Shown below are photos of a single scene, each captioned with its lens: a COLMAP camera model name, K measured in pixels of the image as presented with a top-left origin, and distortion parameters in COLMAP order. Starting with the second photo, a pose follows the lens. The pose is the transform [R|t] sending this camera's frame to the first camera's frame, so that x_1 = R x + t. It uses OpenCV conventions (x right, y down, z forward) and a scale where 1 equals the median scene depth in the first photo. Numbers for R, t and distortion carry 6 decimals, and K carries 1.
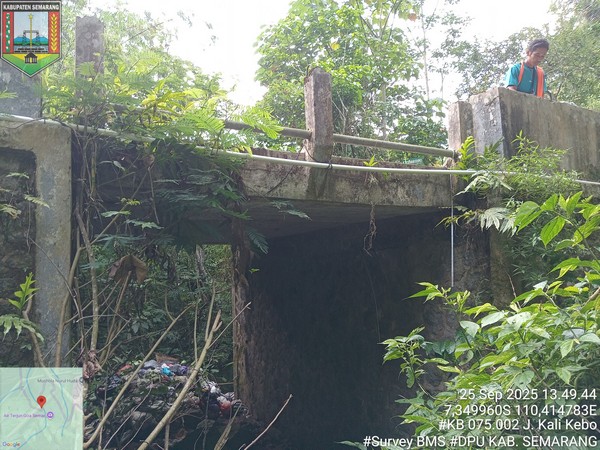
lens RADIAL K [[451.9, 0, 300.5], [0, 451.9, 221.5], [0, 0, 1]] dist [0.025454, -0.052970]
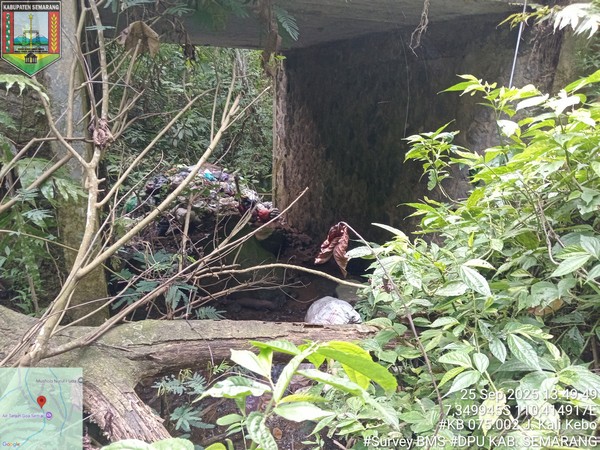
lens RADIAL K [[451.9, 0, 302.5], [0, 451.9, 227.8], [0, 0, 1]] dist [0.025454, -0.052970]
pose [[0.991656, 0.099613, -0.081825, 0.027645], [-0.060898, 0.921438, 0.383722, 0.040261], [0.113621, -0.375538, 0.919816, 0.025680]]
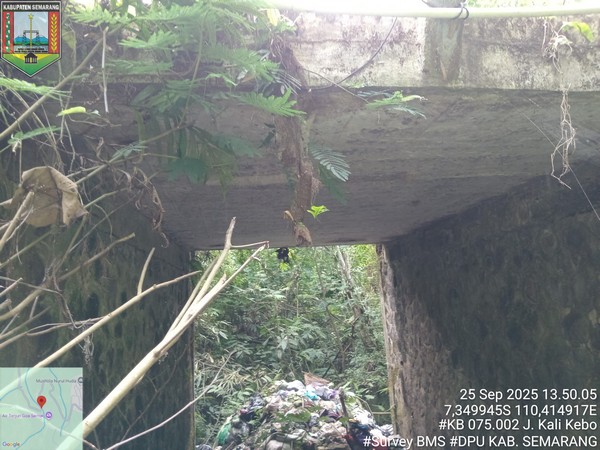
lens RADIAL K [[451.9, 0, 302.5], [0, 451.9, 224.2], [0, 0, 1]] dist [0.025454, -0.052970]
pose [[0.931101, -0.078566, -0.356200, 0.037231], [0.063094, 0.996498, -0.054866, 0.086348], [0.359263, 0.028612, 0.932798, 0.288821]]
